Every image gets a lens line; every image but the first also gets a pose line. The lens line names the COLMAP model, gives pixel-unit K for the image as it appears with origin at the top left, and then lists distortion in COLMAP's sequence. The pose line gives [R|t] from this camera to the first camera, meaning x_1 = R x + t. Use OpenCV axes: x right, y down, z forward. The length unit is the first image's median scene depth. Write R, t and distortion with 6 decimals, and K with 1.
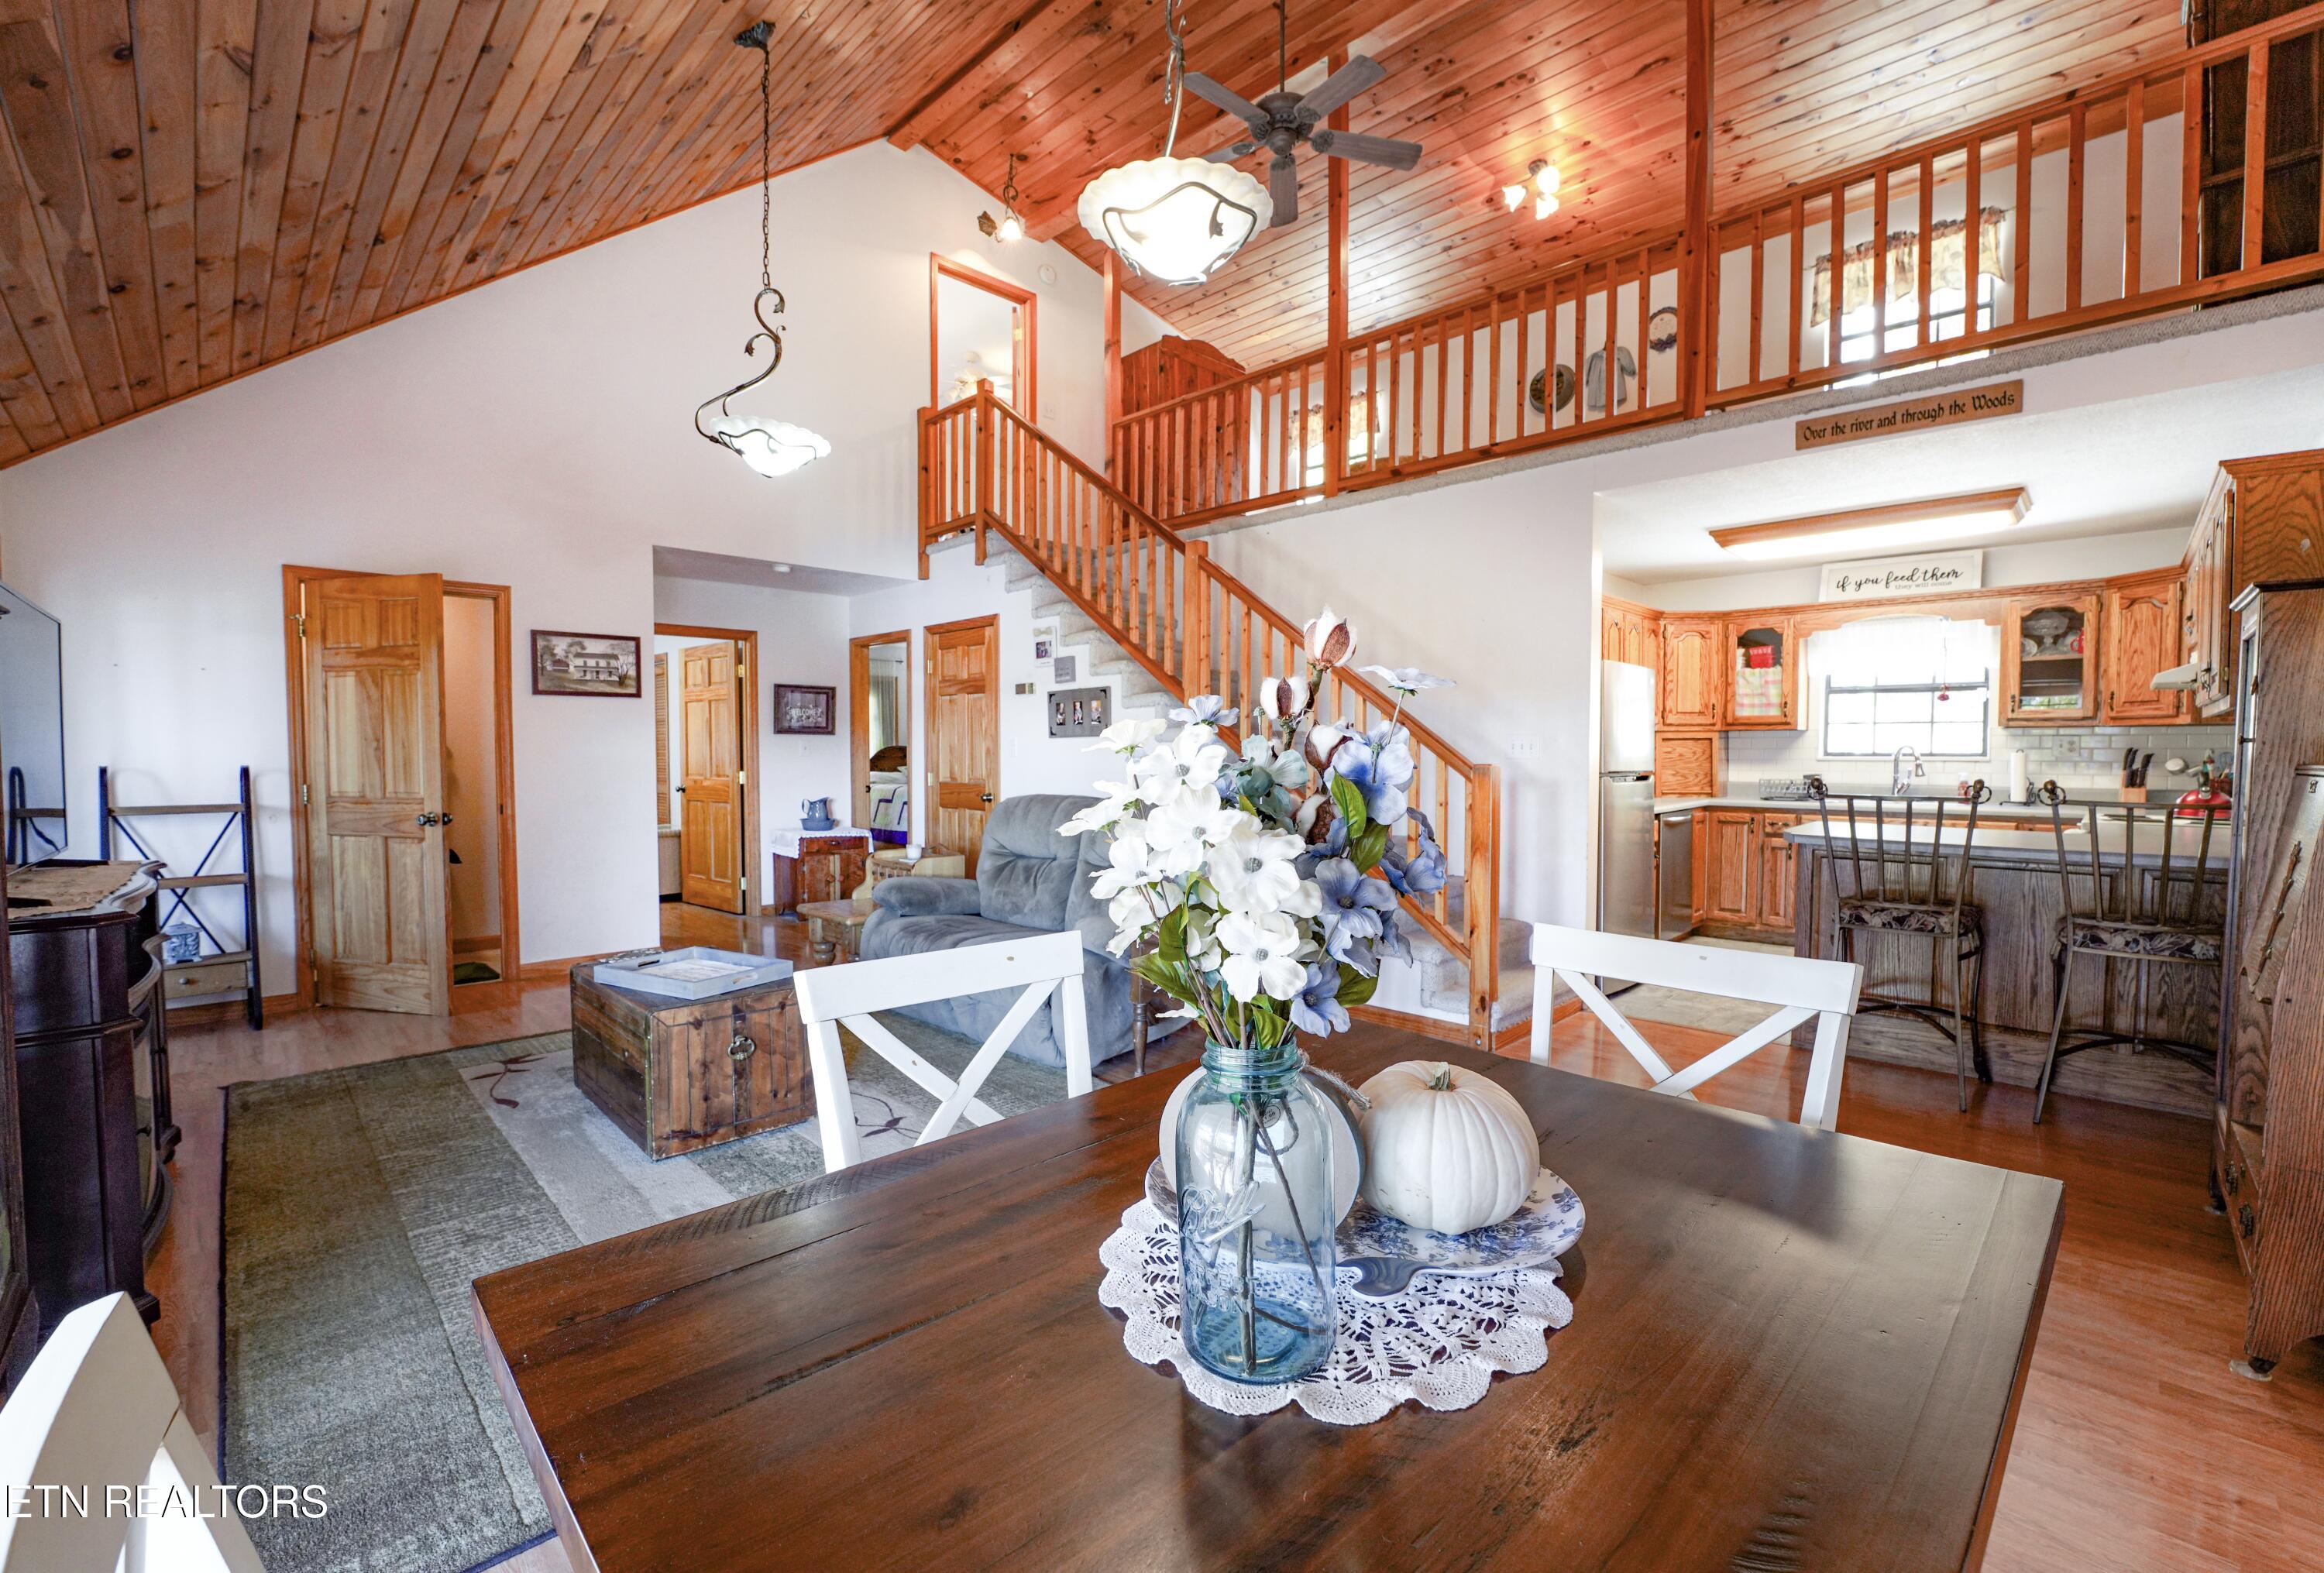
lens RADIAL K [[971.3, 0, 1164.4], [0, 971.3, 778.0], [0, 0, 1]] dist [-0.021902, 0.000214]
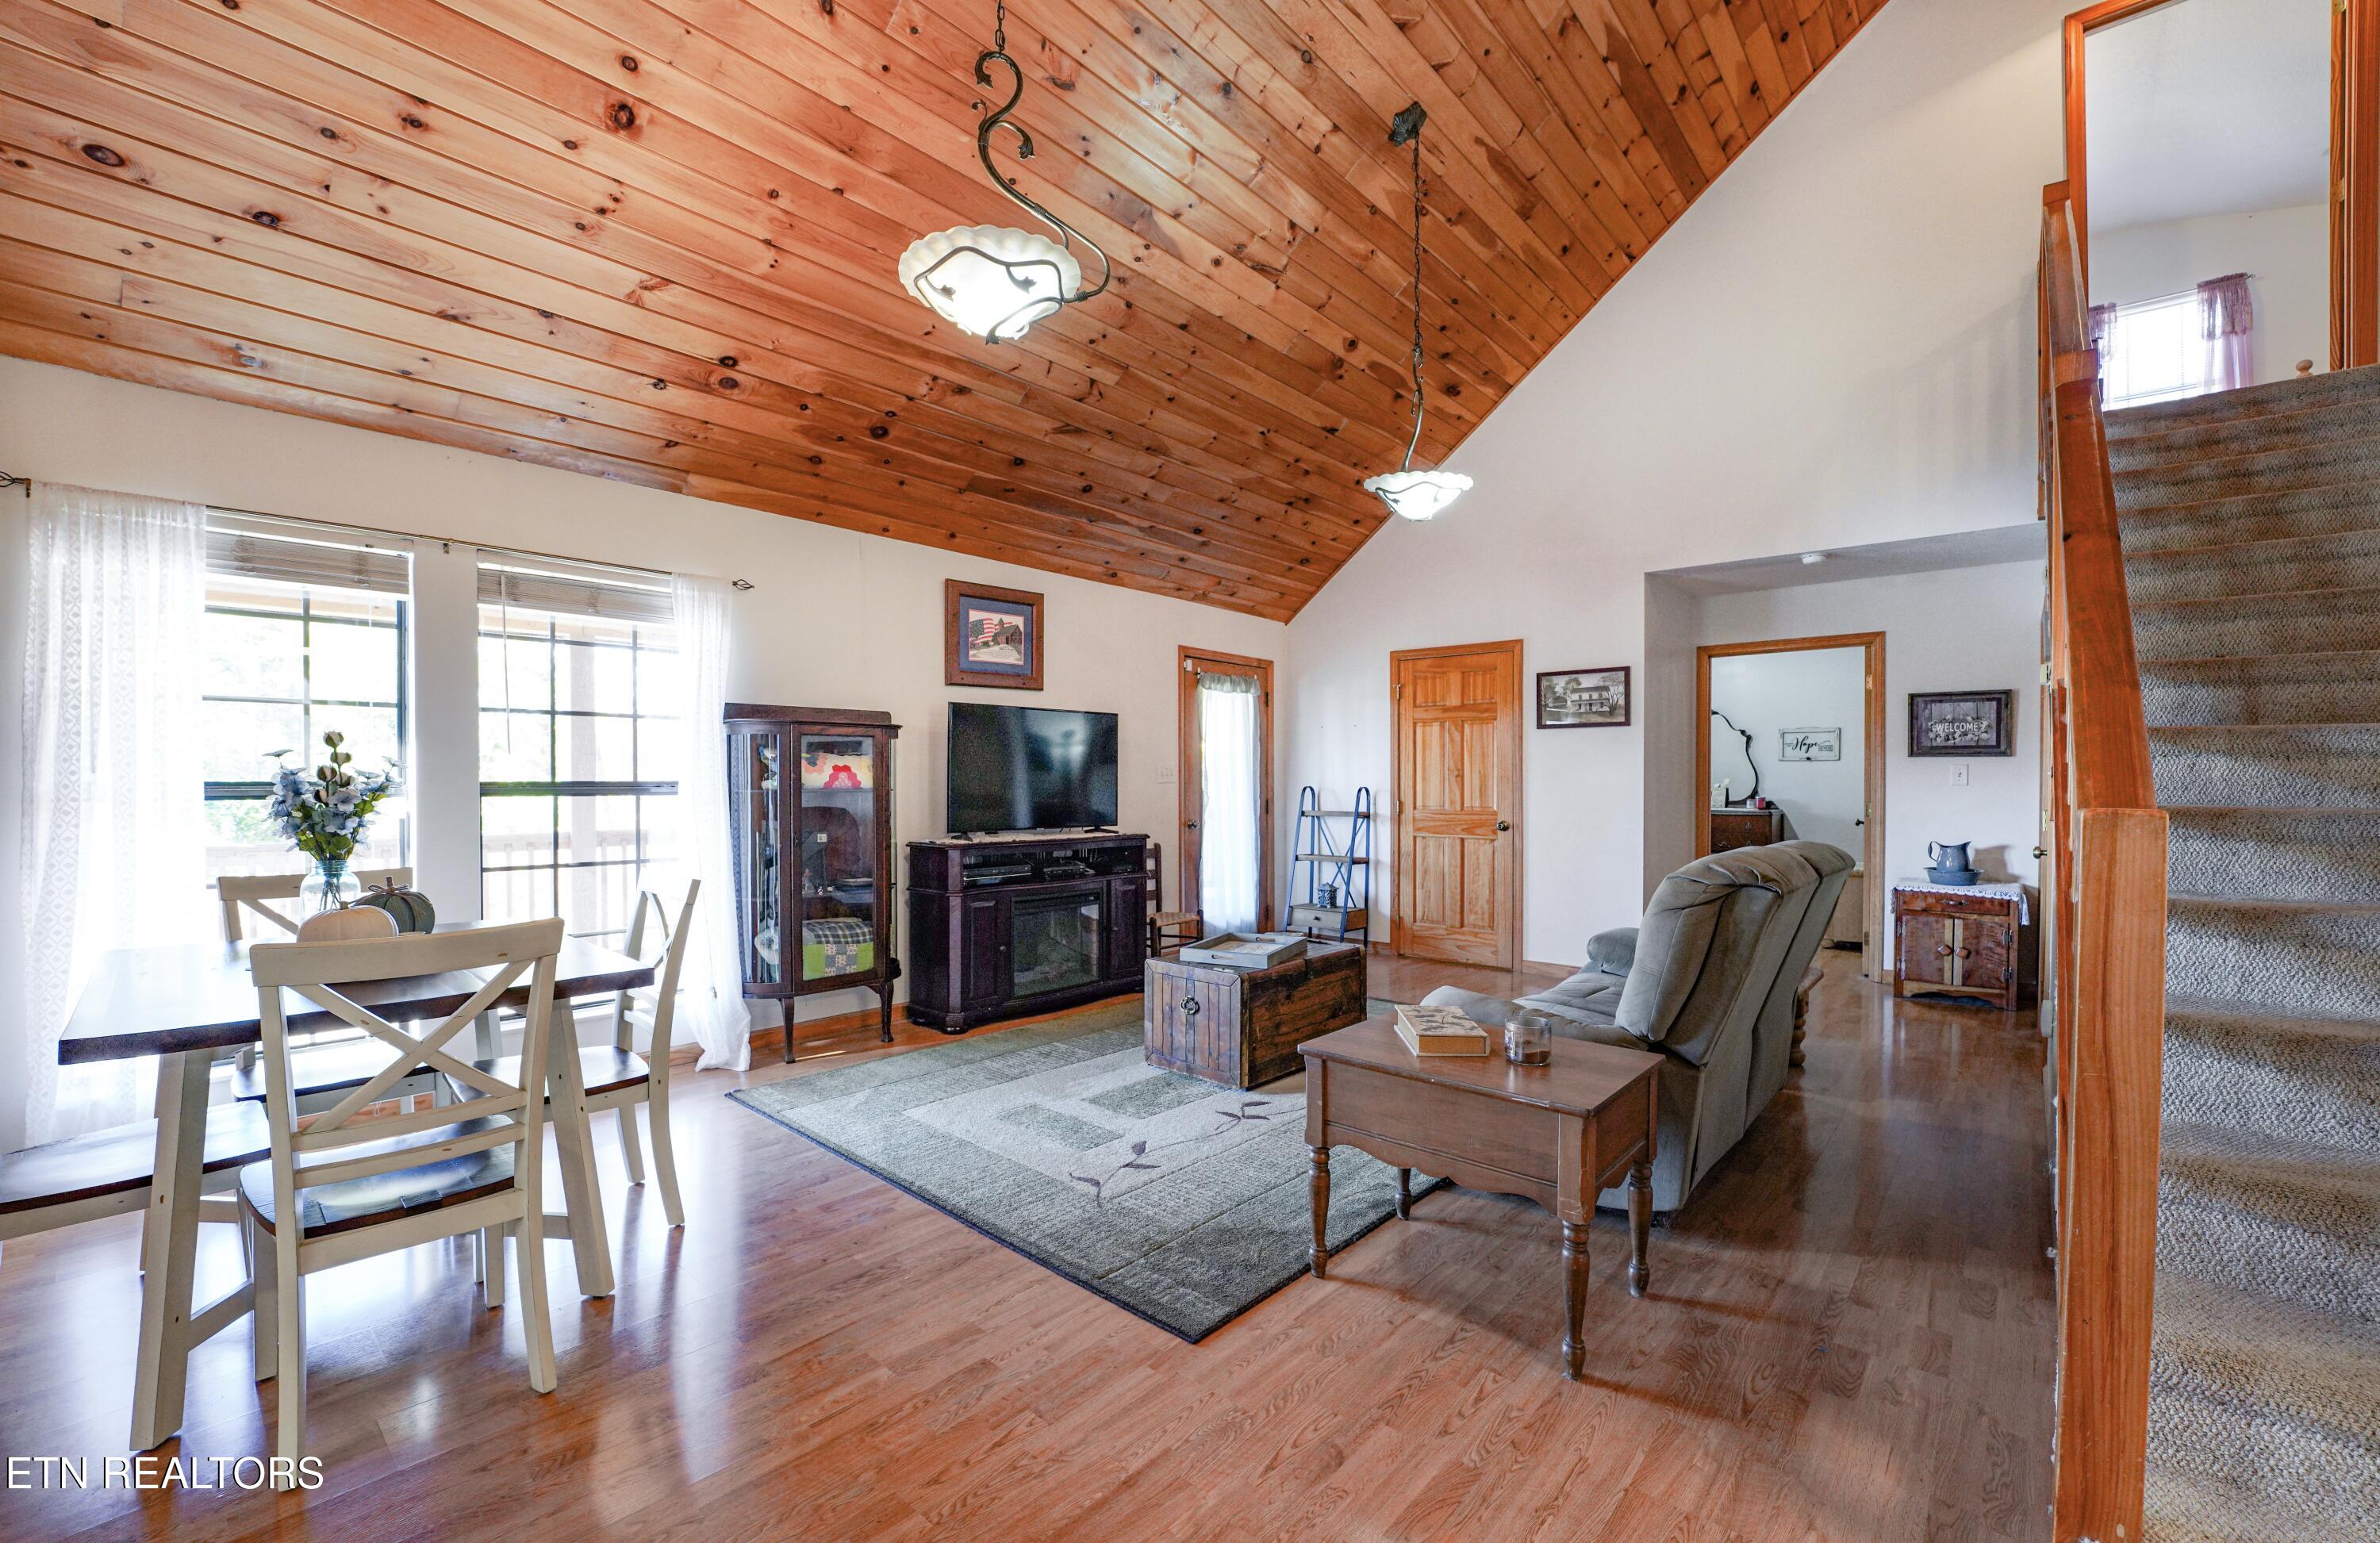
lens RADIAL K [[980.0, 0, 1198.4], [0, 980.0, 779.1], [0, 0, 1]] dist [-0.002512, -0.000104]
pose [[0.069453, 0.000732, -0.997585, 0.519759], [-0.029355, 0.999568, -0.001311, -0.013619], [0.997153, 0.029375, 0.069444, 0.540300]]
